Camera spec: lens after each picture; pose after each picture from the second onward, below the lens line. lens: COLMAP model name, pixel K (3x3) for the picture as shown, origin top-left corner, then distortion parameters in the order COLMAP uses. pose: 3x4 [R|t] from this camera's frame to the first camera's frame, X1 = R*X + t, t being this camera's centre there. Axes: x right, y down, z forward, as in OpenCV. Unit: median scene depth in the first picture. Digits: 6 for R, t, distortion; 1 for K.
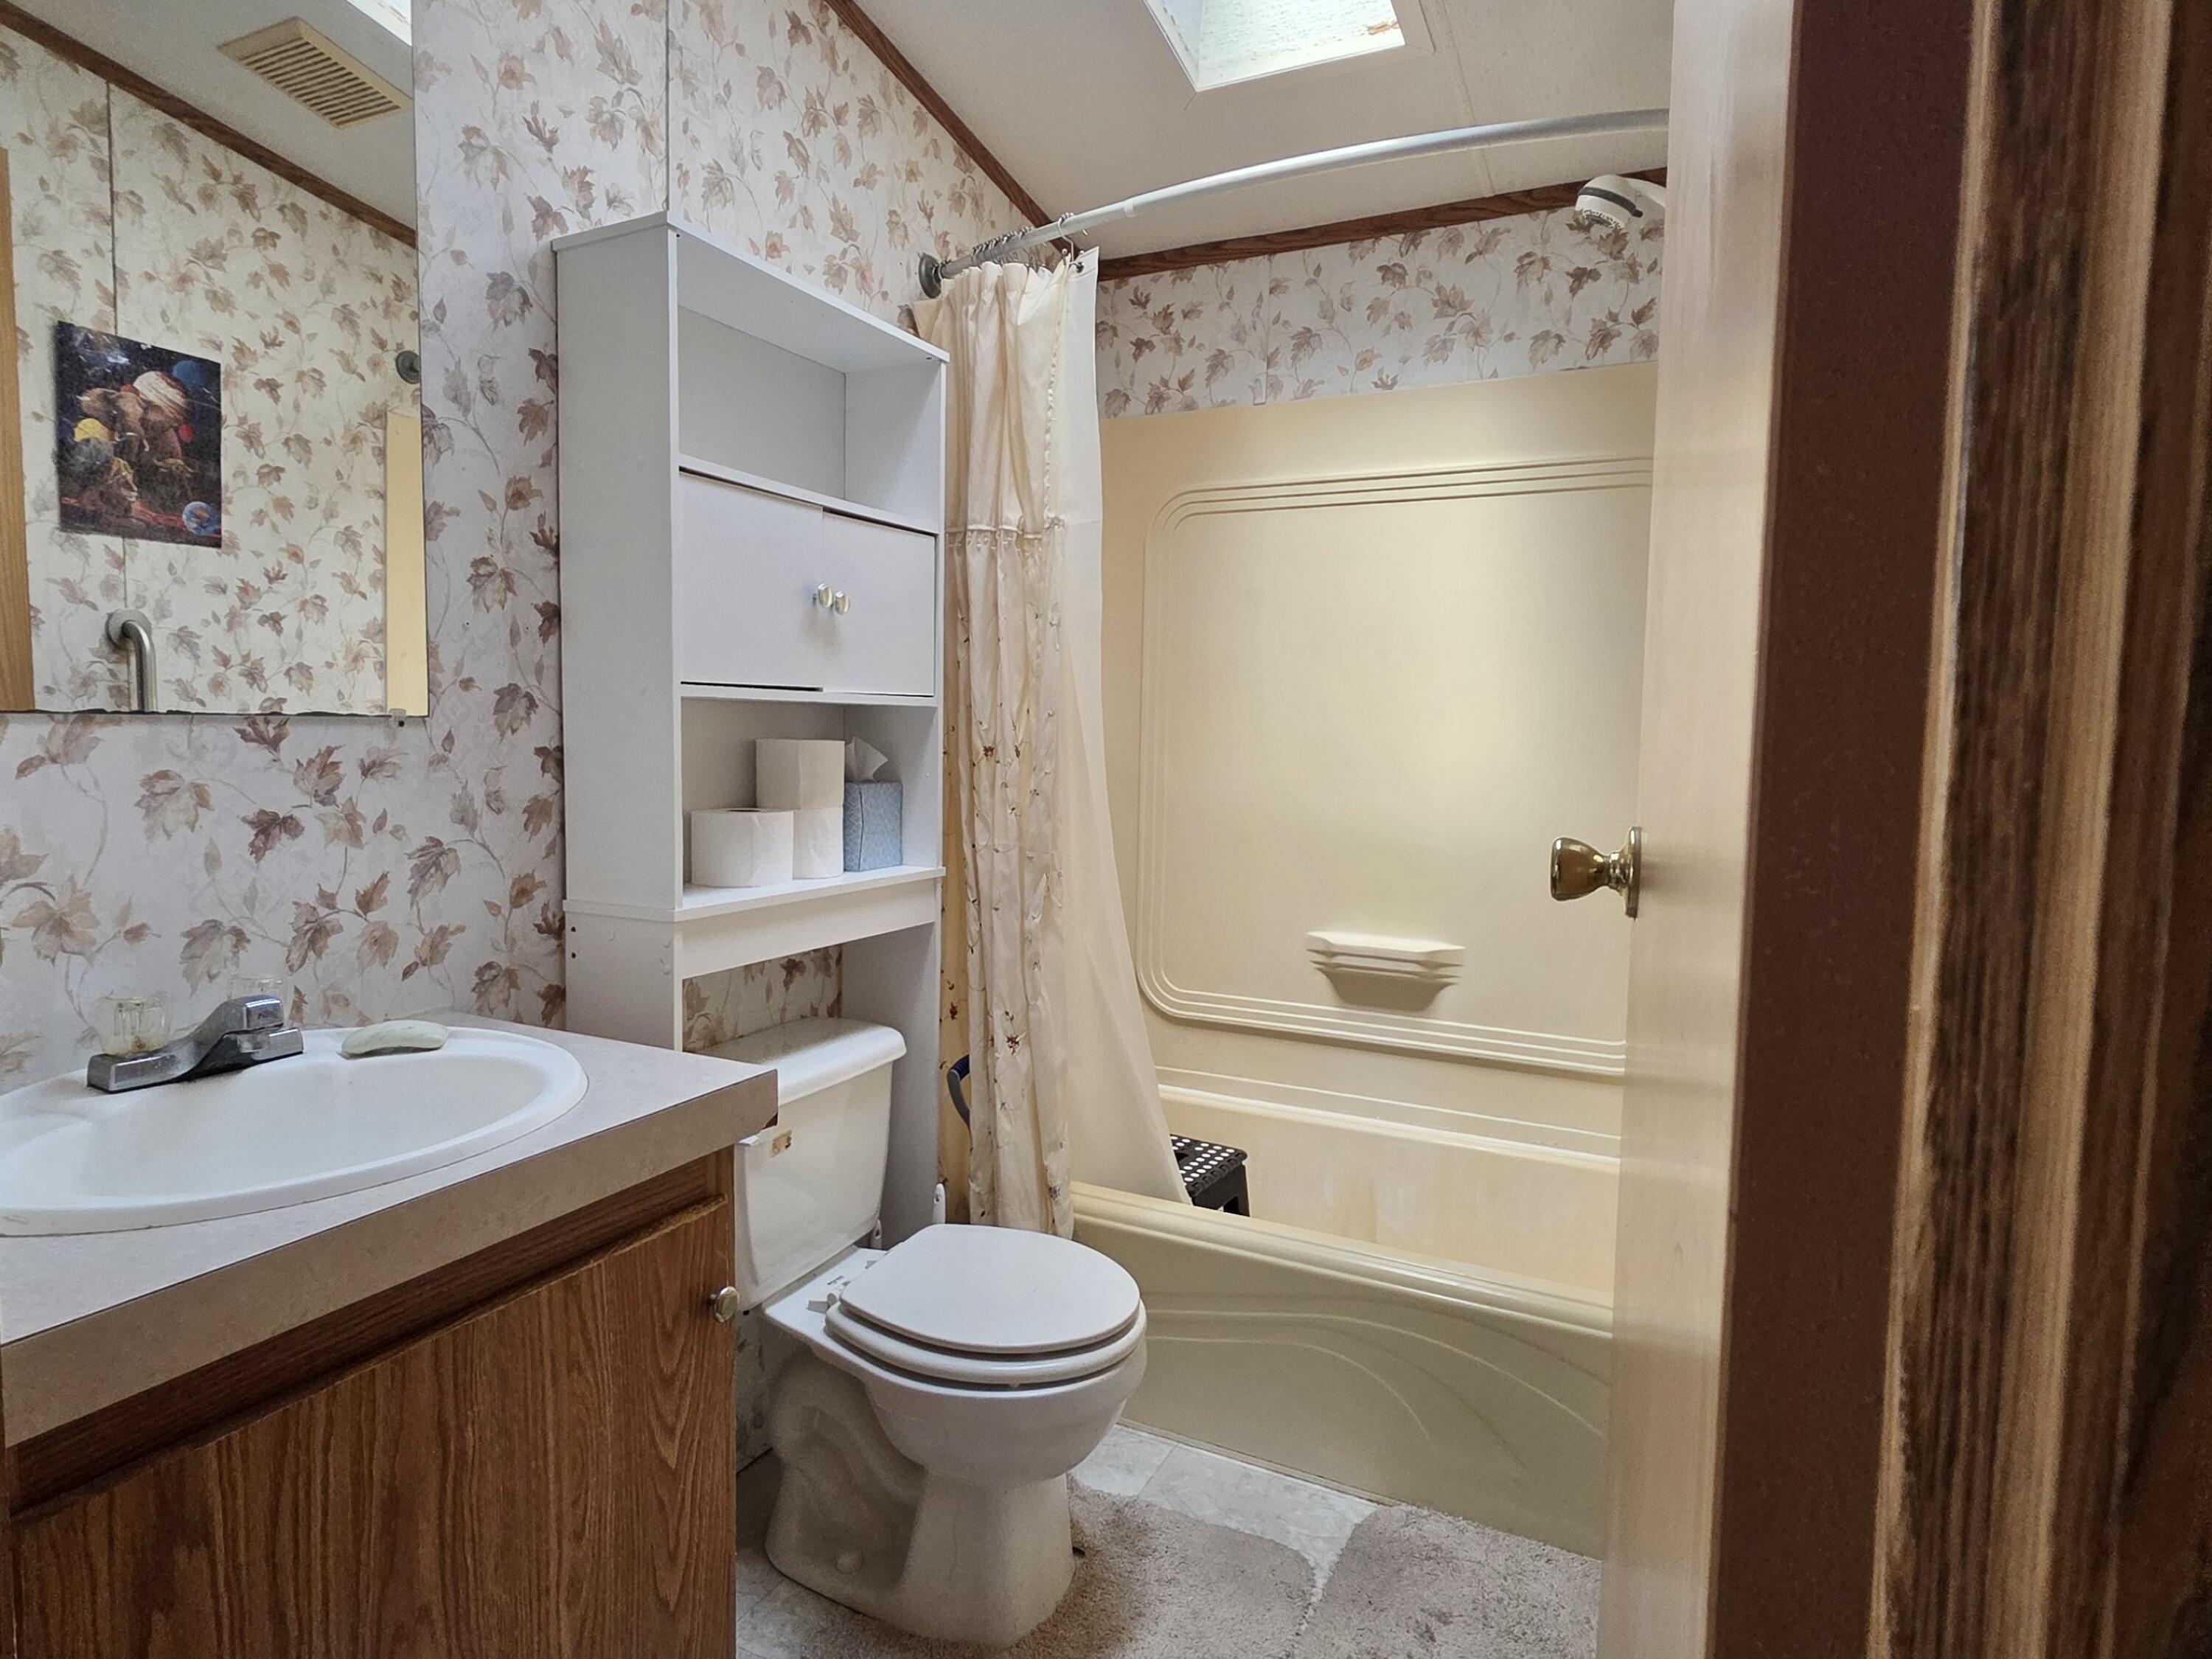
lens RADIAL K [[1224.0, 0, 1099.7], [0, 1224.0, 770.1], [0, 0, 1]] dist [0.001447, -0.000772]
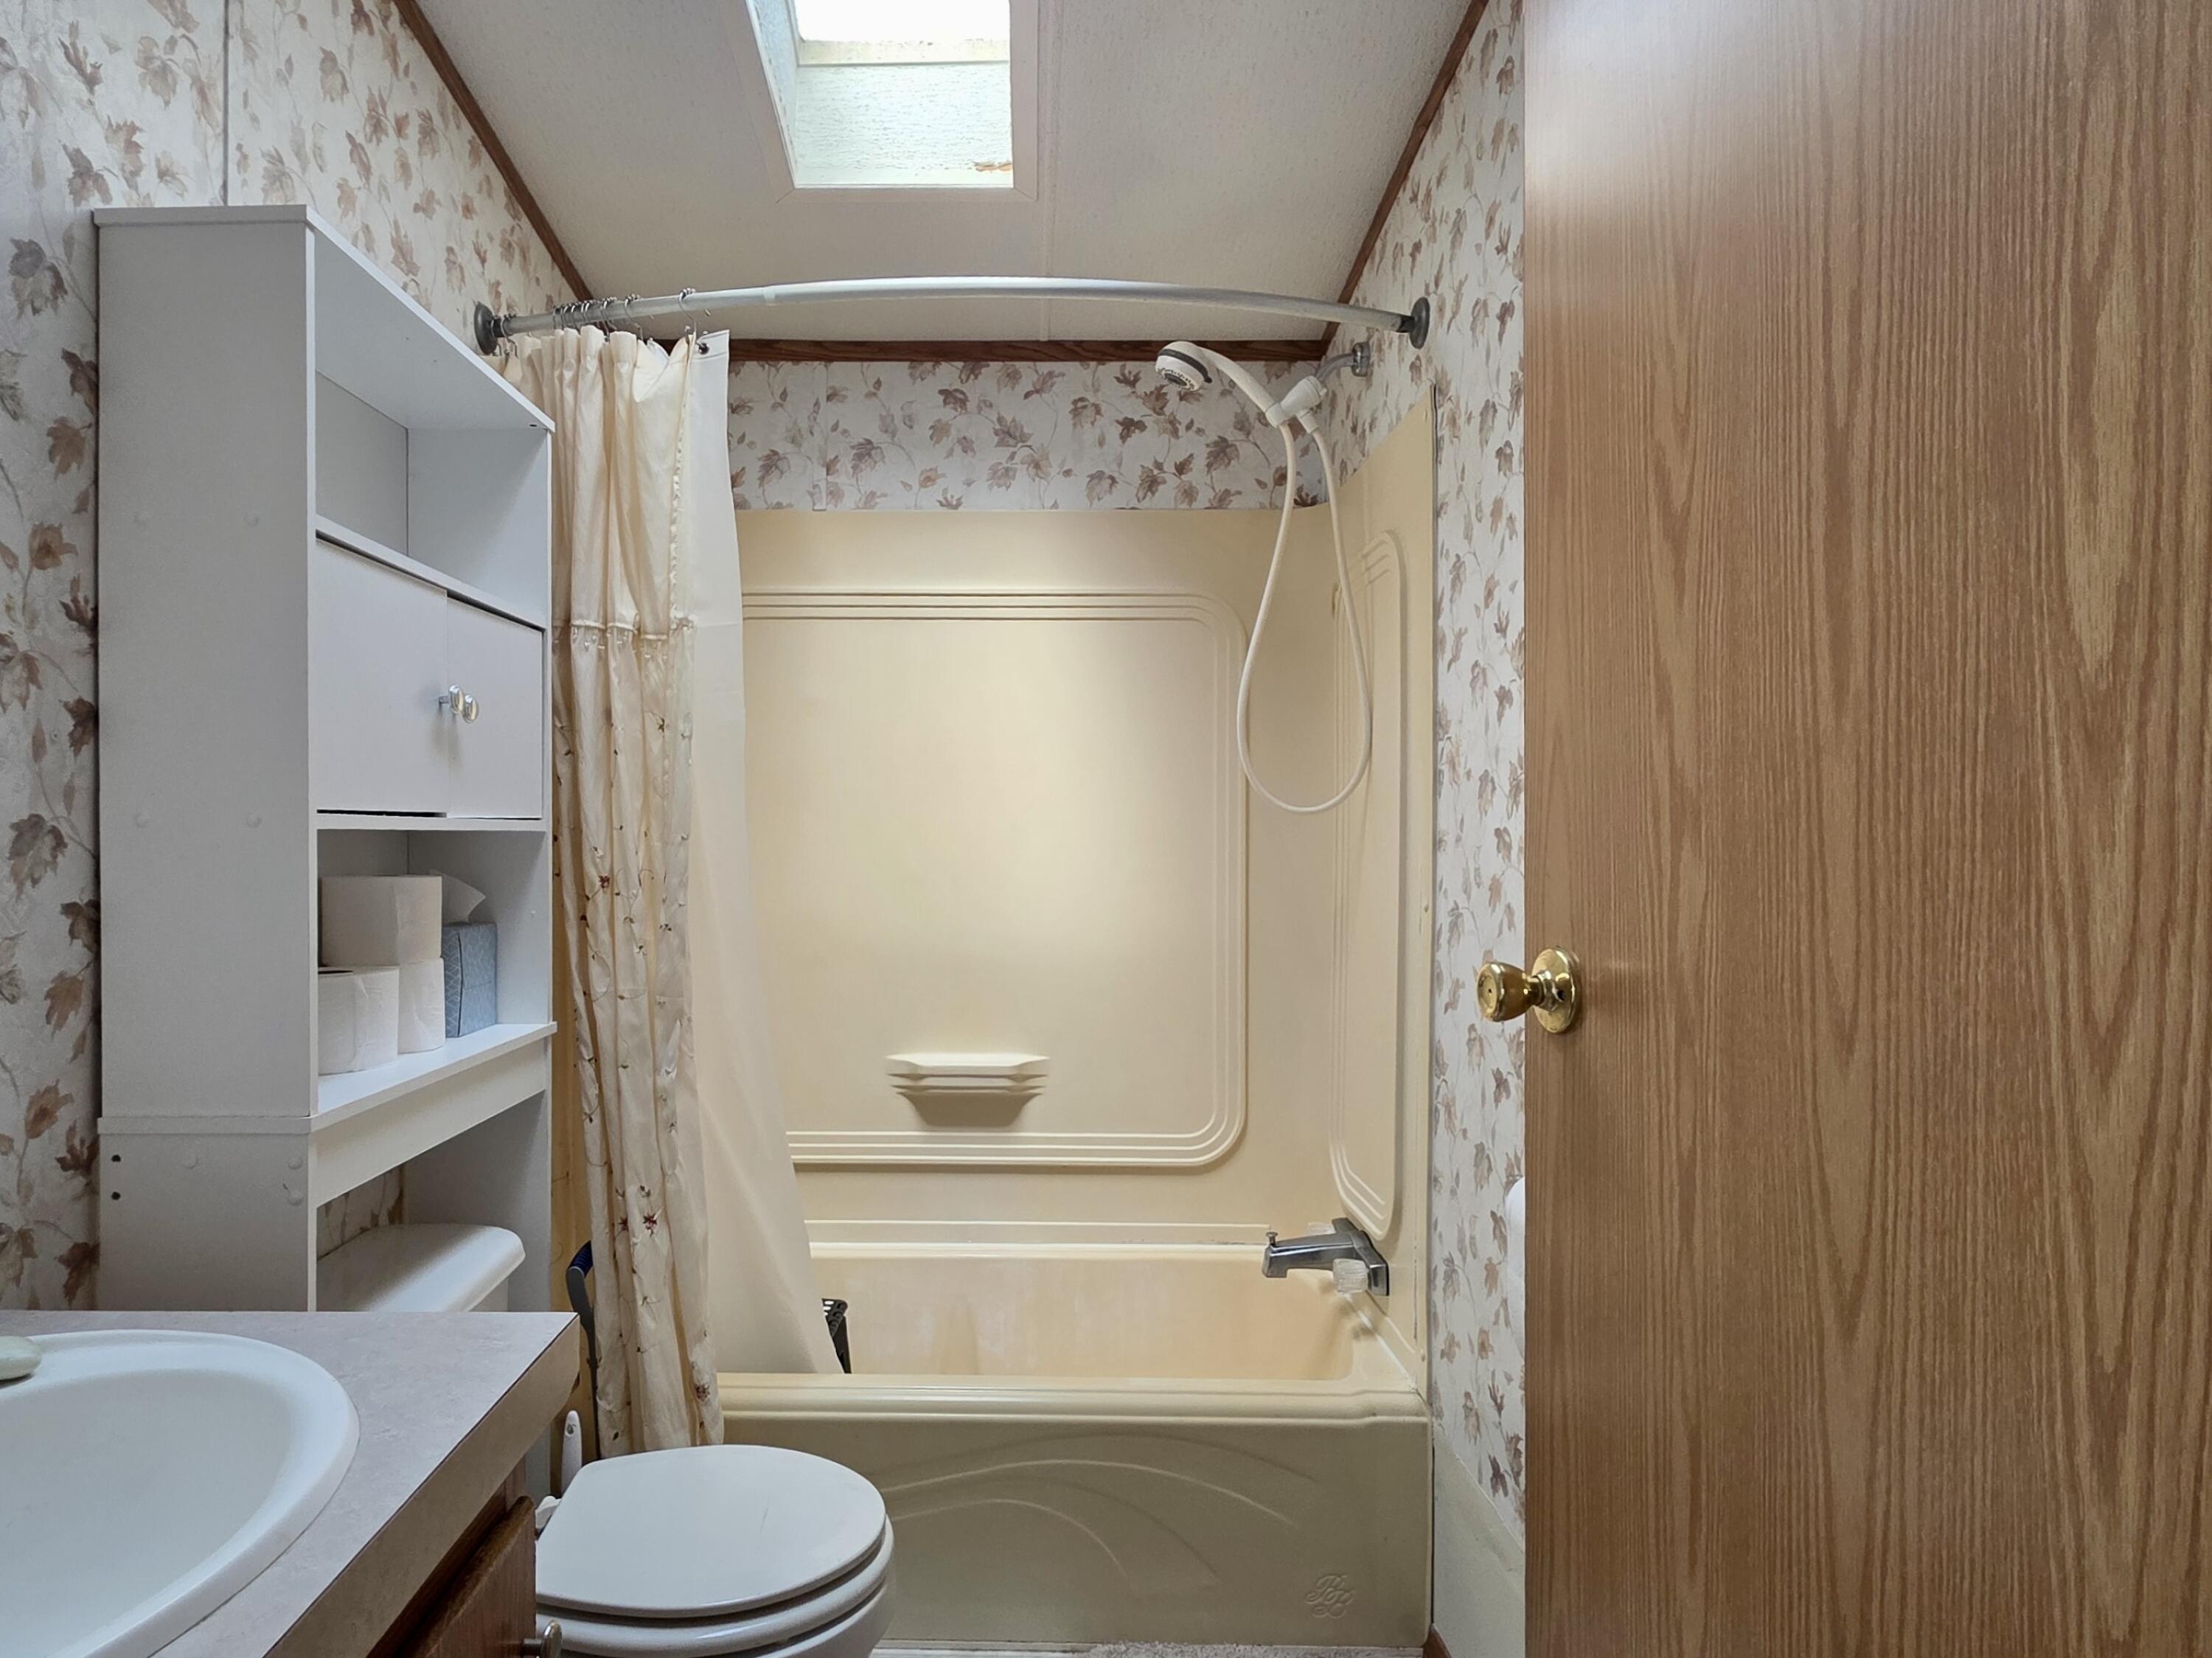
lens RADIAL K [[1231.9, 0, 1116.7], [0, 1231.9, 799.7], [0, 0, 1]] dist [0.003923, -0.002094]
pose [[0.900653, -0.002053, 0.434533, -0.147557], [0.029986, 0.997899, -0.057437, -0.012784], [-0.433502, 0.064761, 0.898822, 0.062791]]
